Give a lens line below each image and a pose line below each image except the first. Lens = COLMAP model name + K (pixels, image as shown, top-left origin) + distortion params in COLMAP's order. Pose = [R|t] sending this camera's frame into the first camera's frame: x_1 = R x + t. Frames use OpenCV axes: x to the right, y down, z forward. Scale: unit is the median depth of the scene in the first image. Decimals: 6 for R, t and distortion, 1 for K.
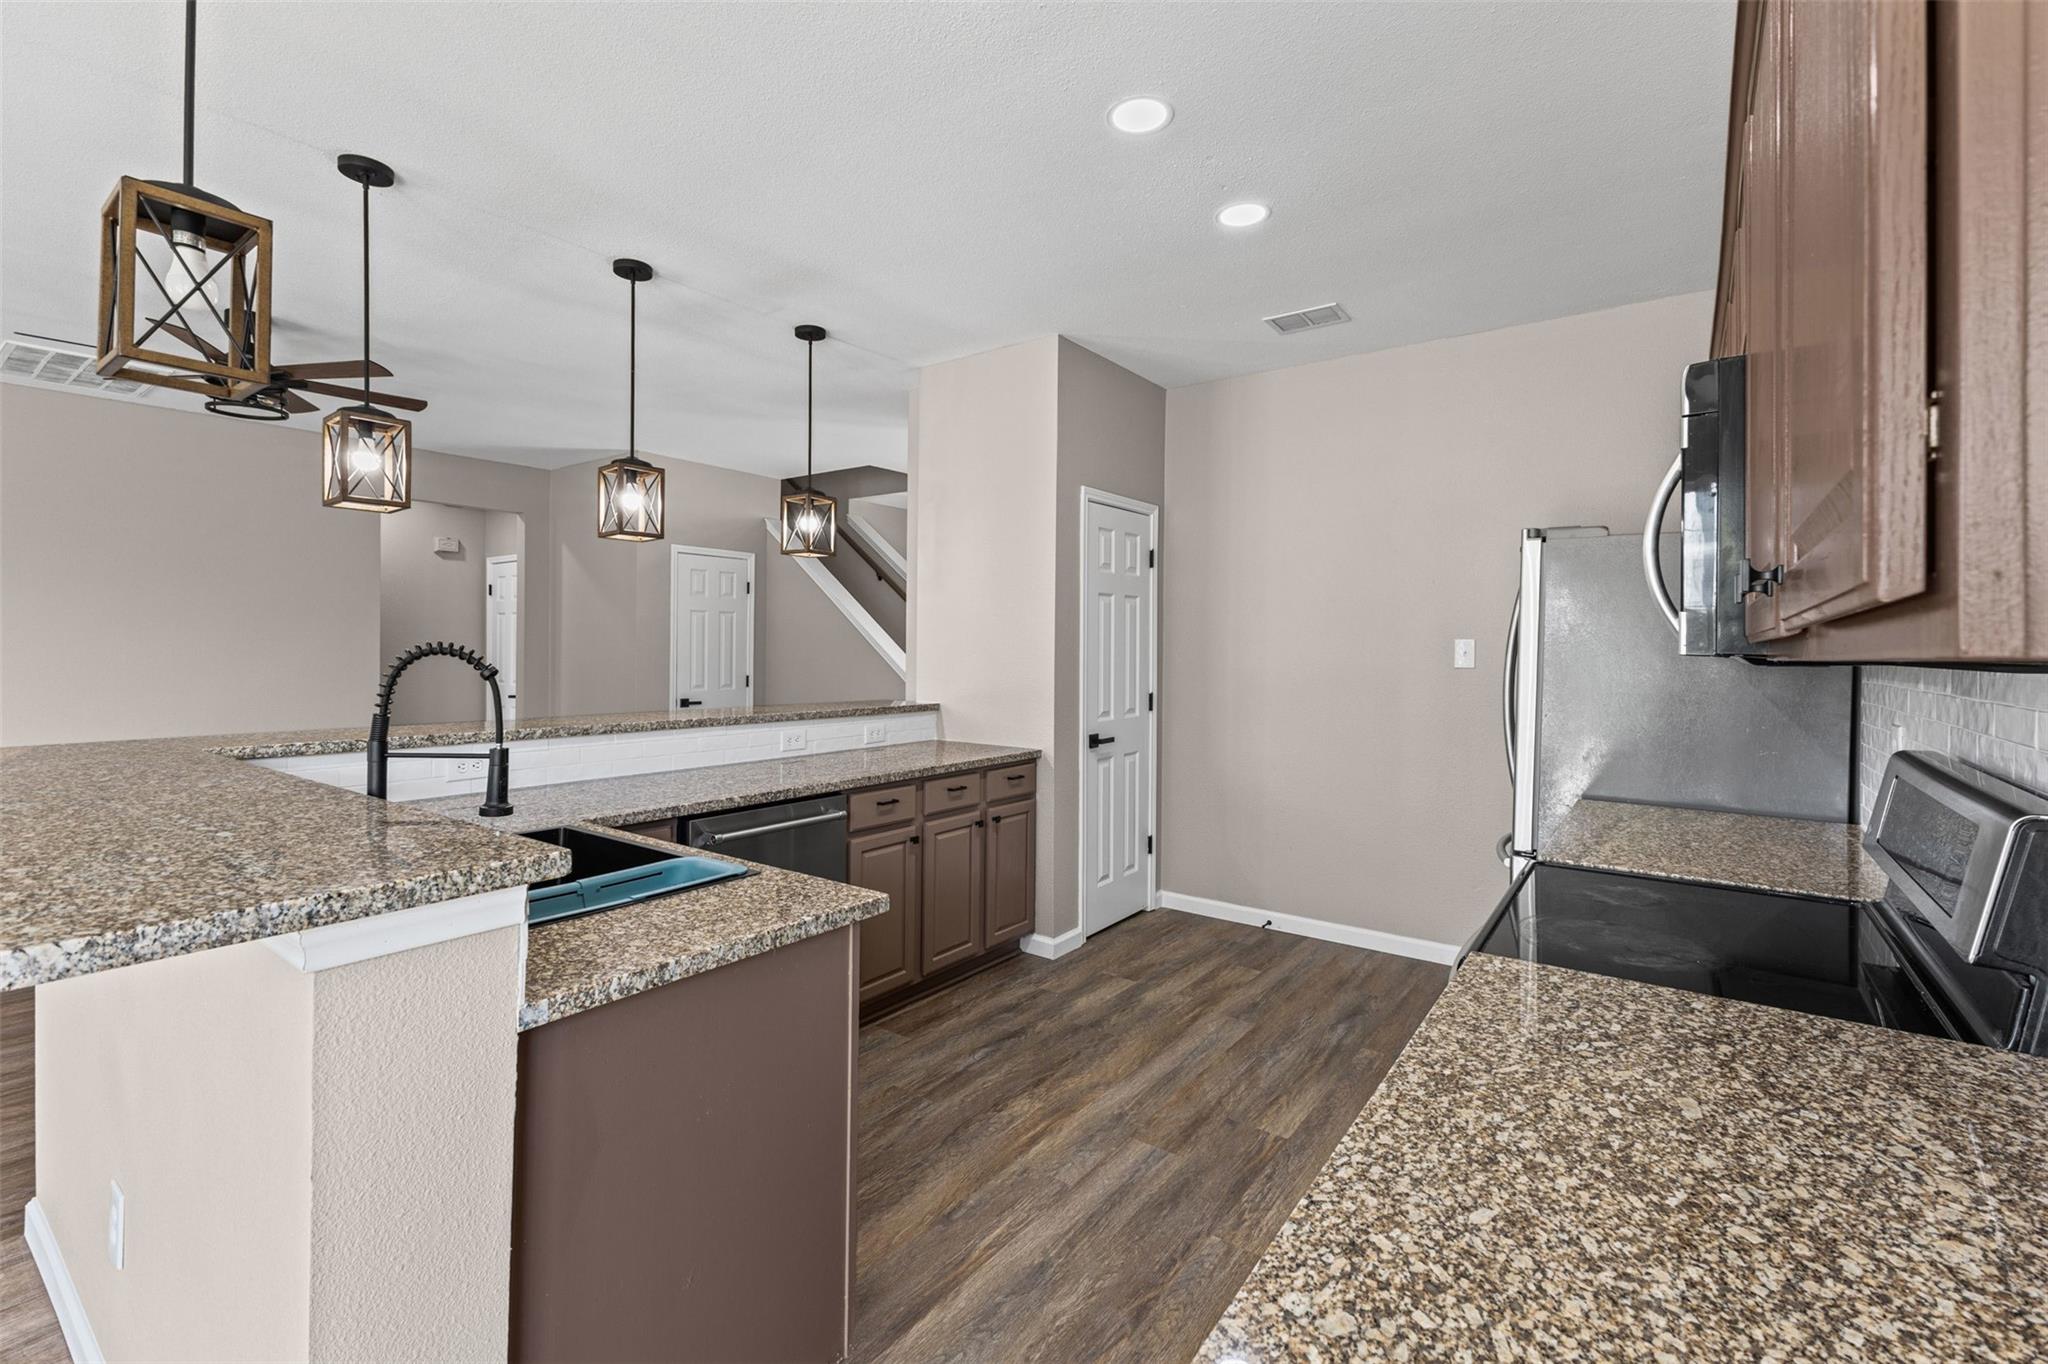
lens RADIAL K [[896.2, 0, 1026.9], [0, 896.2, 661.5], [0, 0, 1]] dist [0.000592, -0.000037]
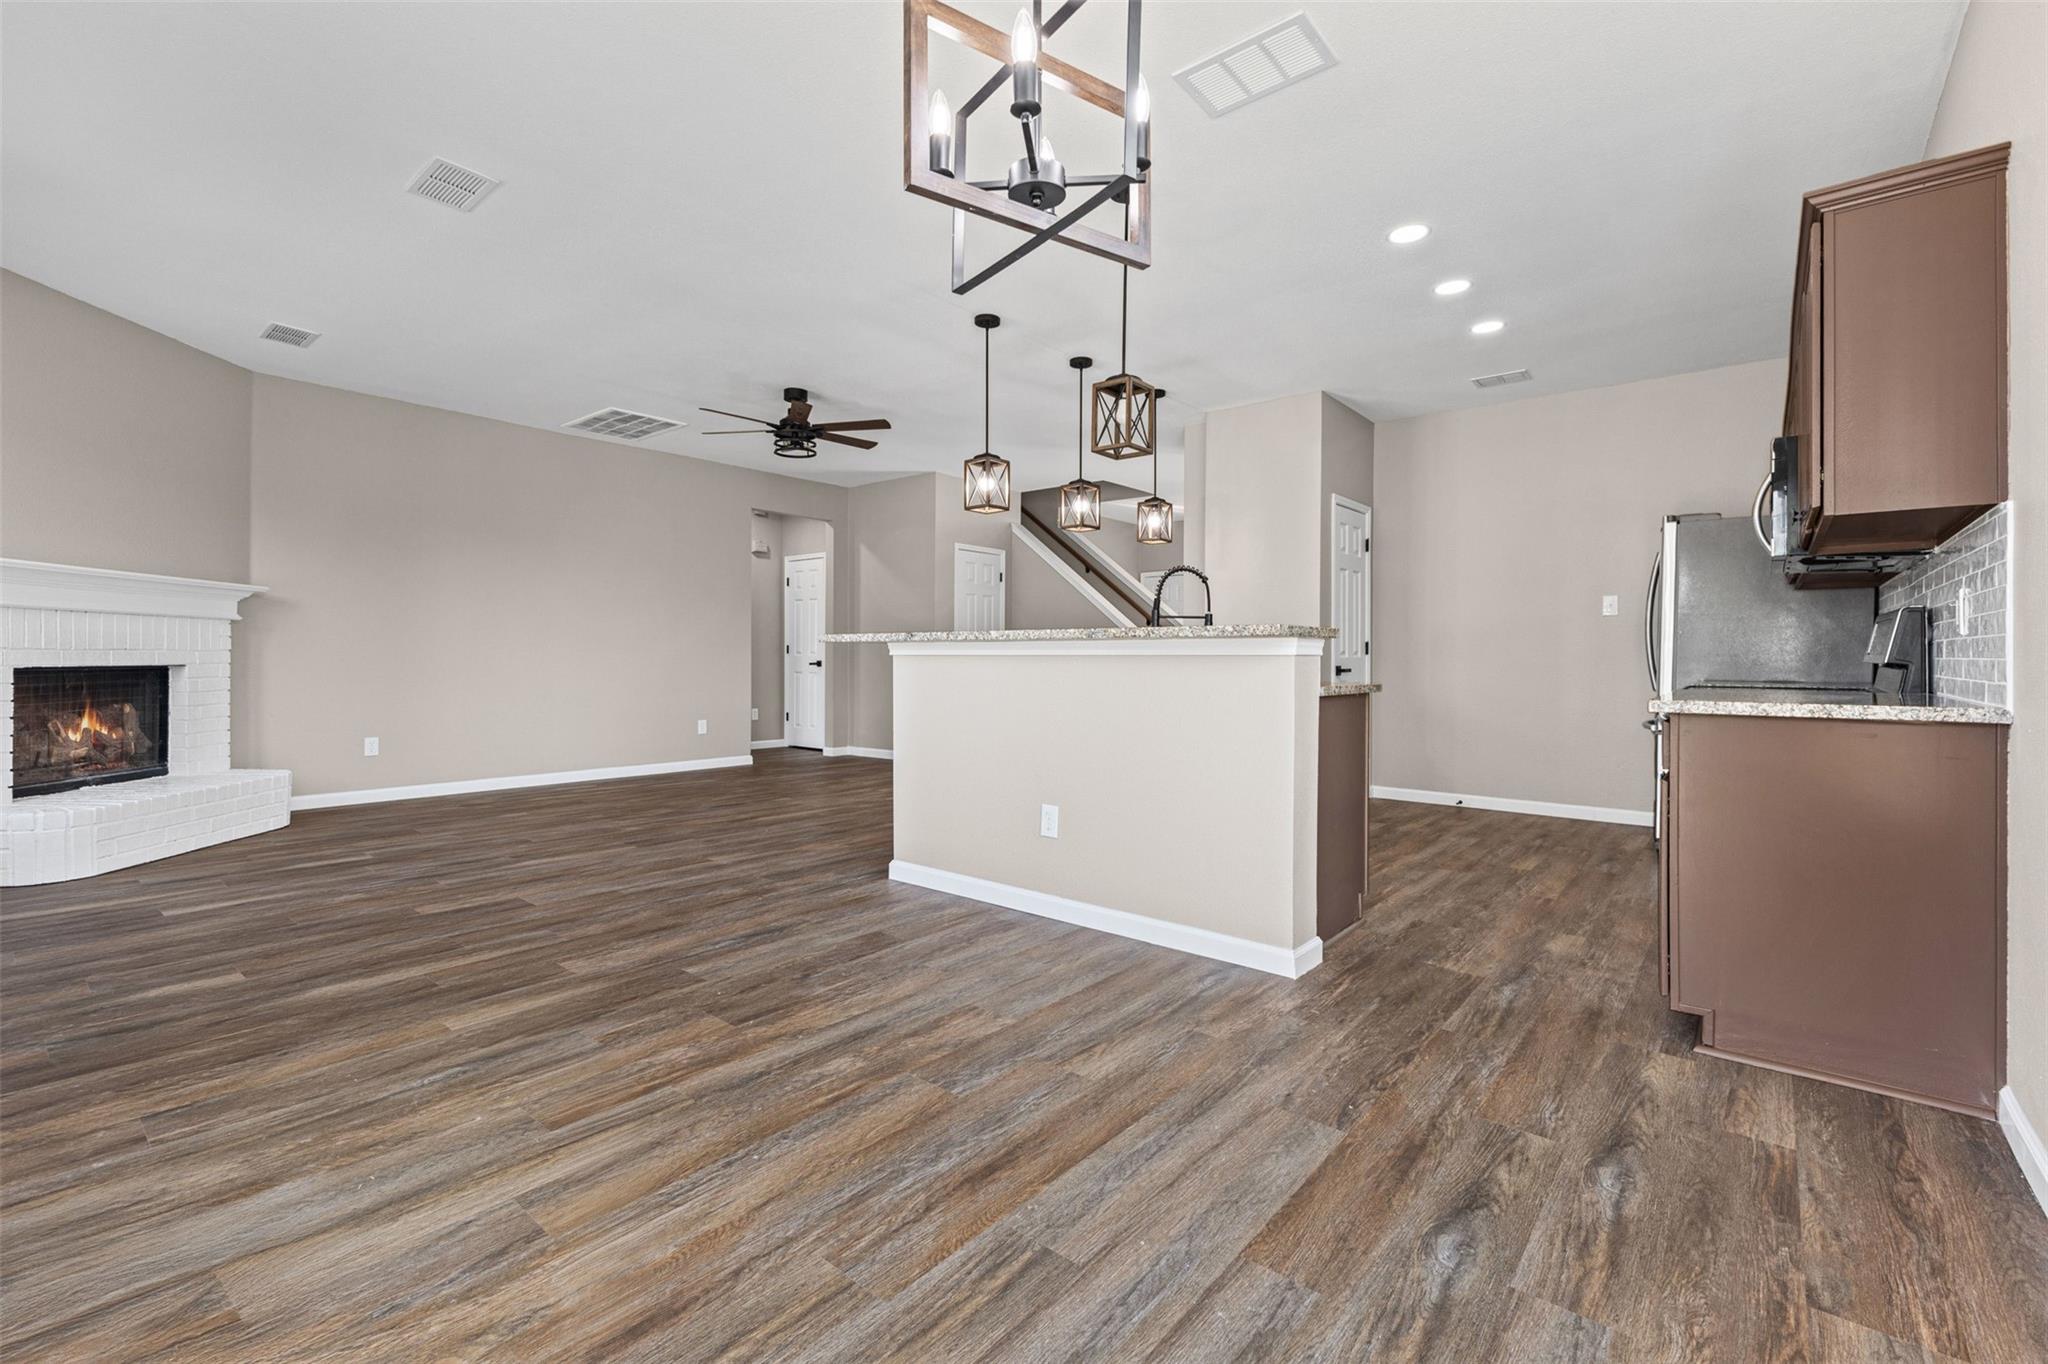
lens RADIAL K [[896.2, 0, 1016.1], [0, 896.2, 667.1], [0, 0, 1]] dist [0.000592, -0.000037]
pose [[0.998047, -0.000729, -0.062471, -0.375820], [0.000303, 0.999977, -0.006831, 0.098951], [0.062474, 0.006799, 0.998023, -0.501396]]
